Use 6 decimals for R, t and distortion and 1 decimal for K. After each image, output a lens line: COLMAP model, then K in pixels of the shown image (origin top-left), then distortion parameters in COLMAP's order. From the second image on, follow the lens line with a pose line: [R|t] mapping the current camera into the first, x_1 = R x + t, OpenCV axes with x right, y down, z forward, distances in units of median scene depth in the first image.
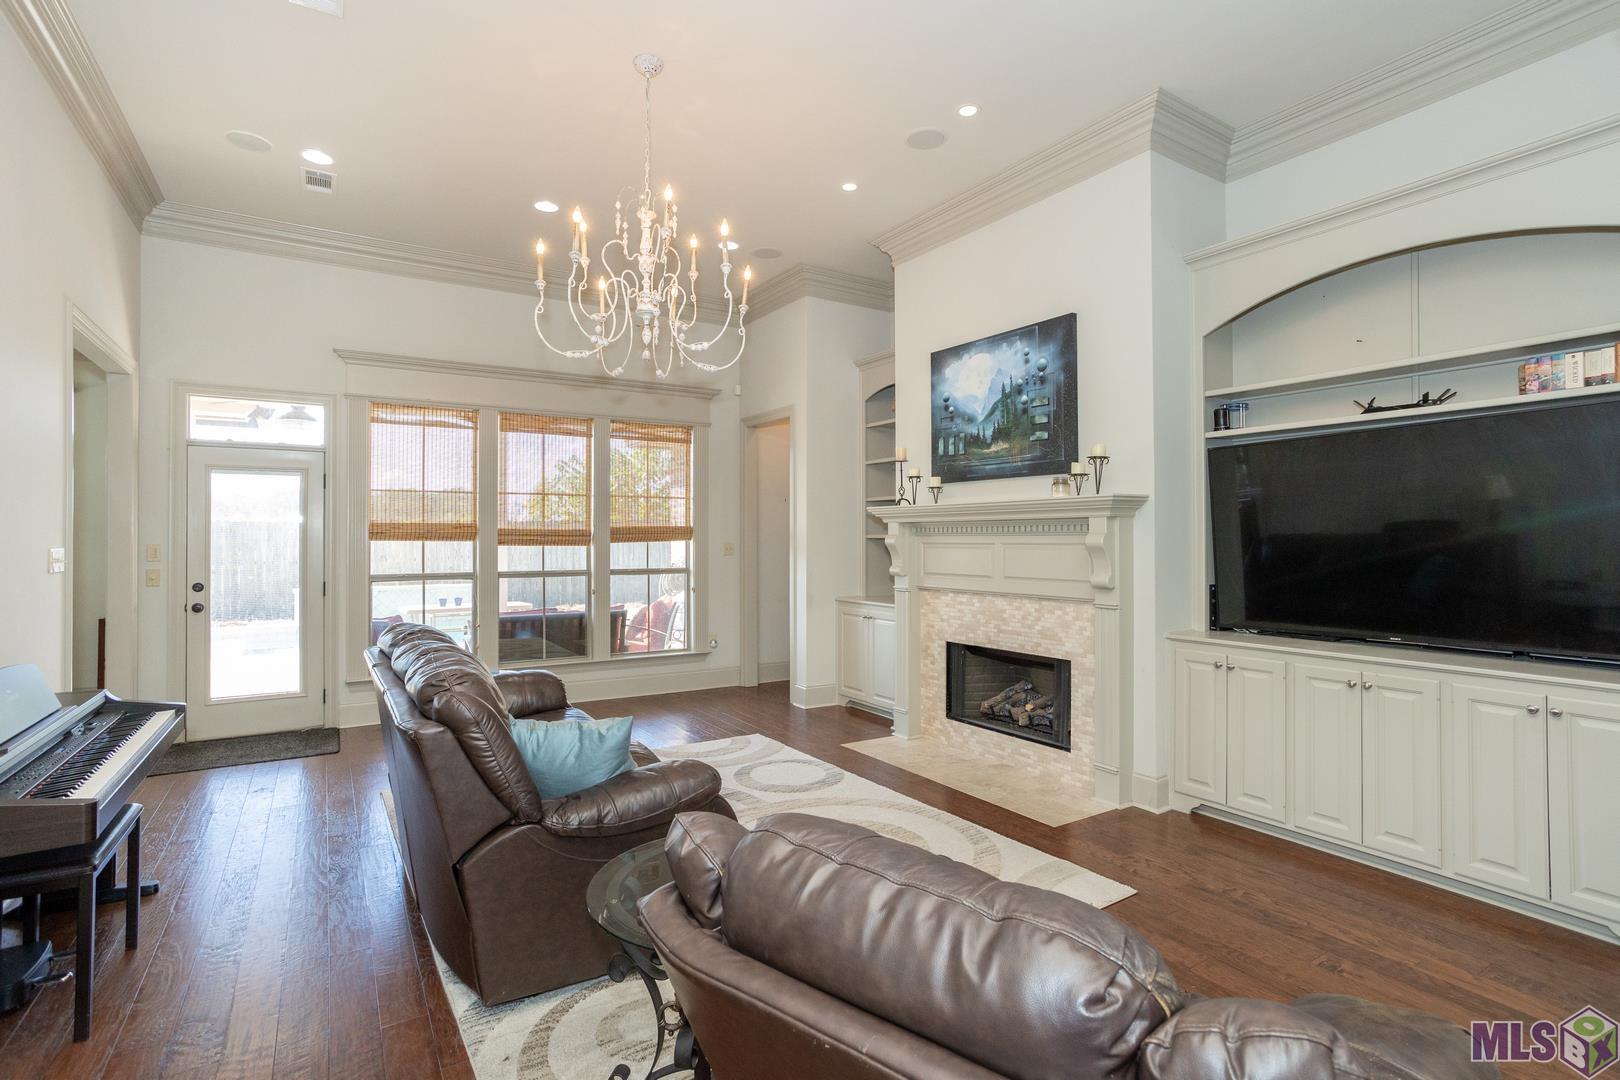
lens RADIAL K [[857.5, 0, 885.2], [0, 857.5, 535.9], [0, 0, 1]] dist [-0.057720, 0.048157]
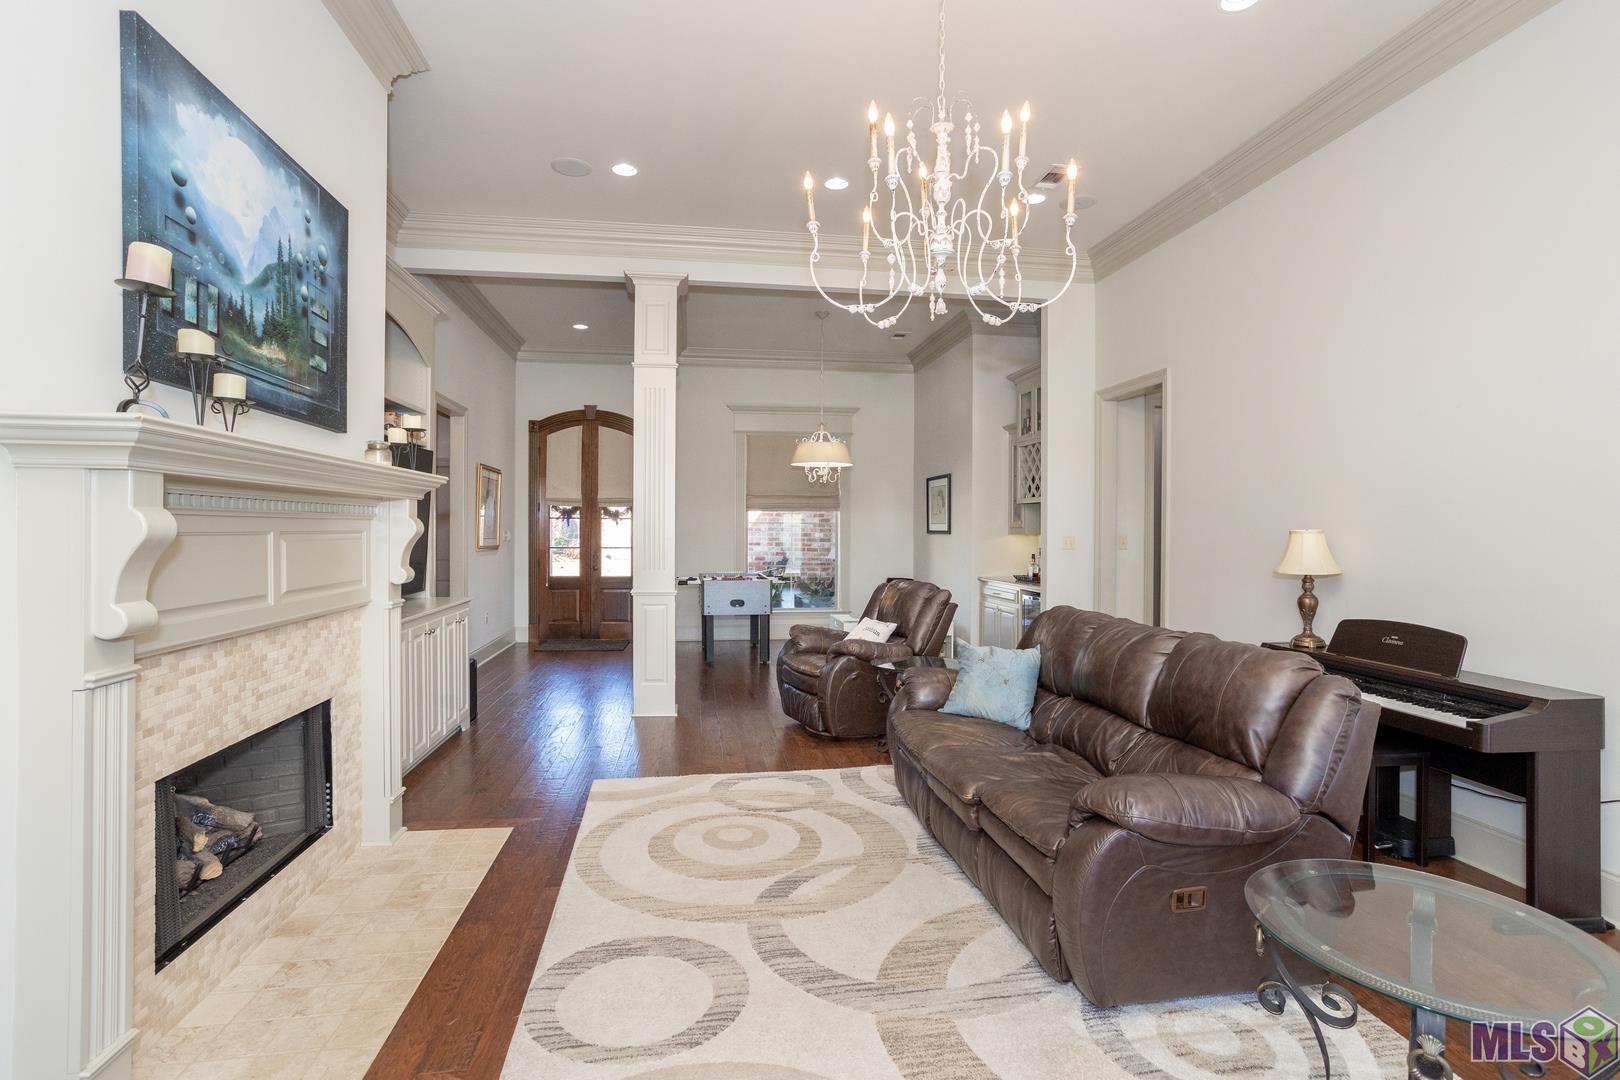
lens RADIAL K [[800.1, 0, 818.2], [0, 800.1, 529.7], [0, 0, 1]] dist [-0.043494, 0.035862]
pose [[-0.895674, -0.003321, 0.444699, -0.400794], [-0.005225, 0.999982, -0.003057, 0.007172], [-0.444681, -0.005062, -0.895675, 1.309828]]
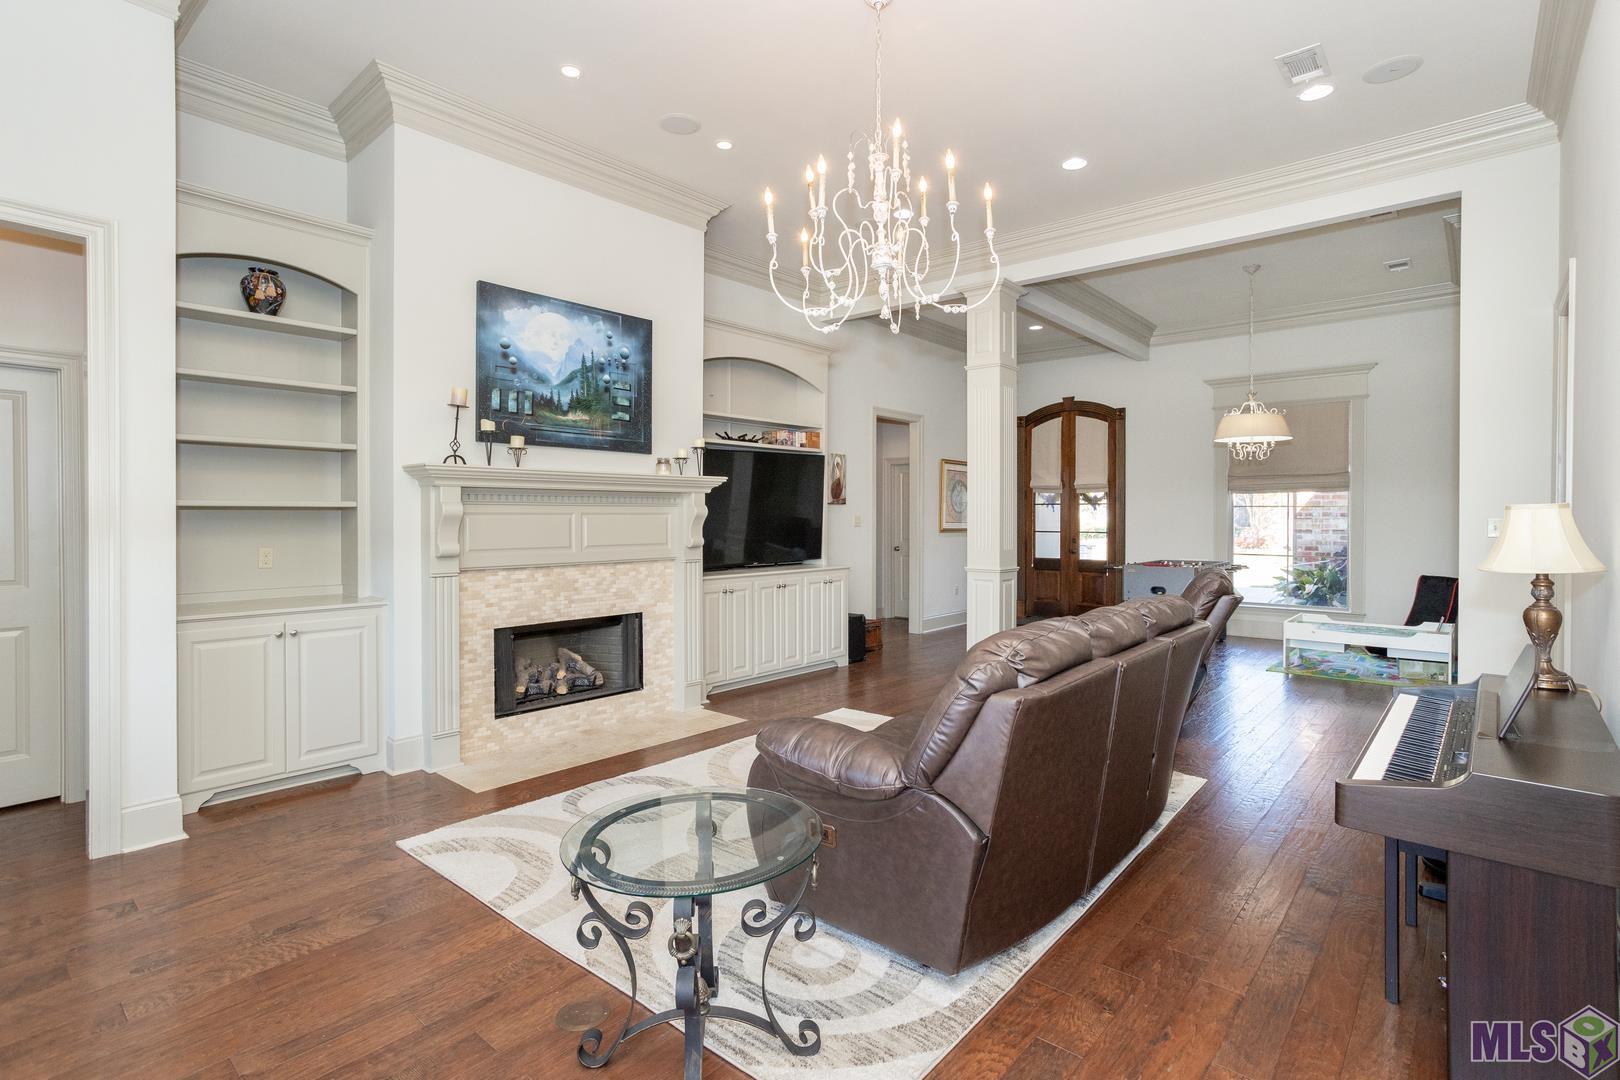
lens RADIAL K [[806.1, 0, 788.8], [0, 806.1, 510.9], [0, 0, 1]] dist [-0.013519, 0.000068]
pose [[-0.247967, 0.004835, 0.968756, -0.851133], [-0.005504, 0.999964, -0.006400, 0.010869], [-0.968753, -0.006919, -0.247932, 1.007335]]
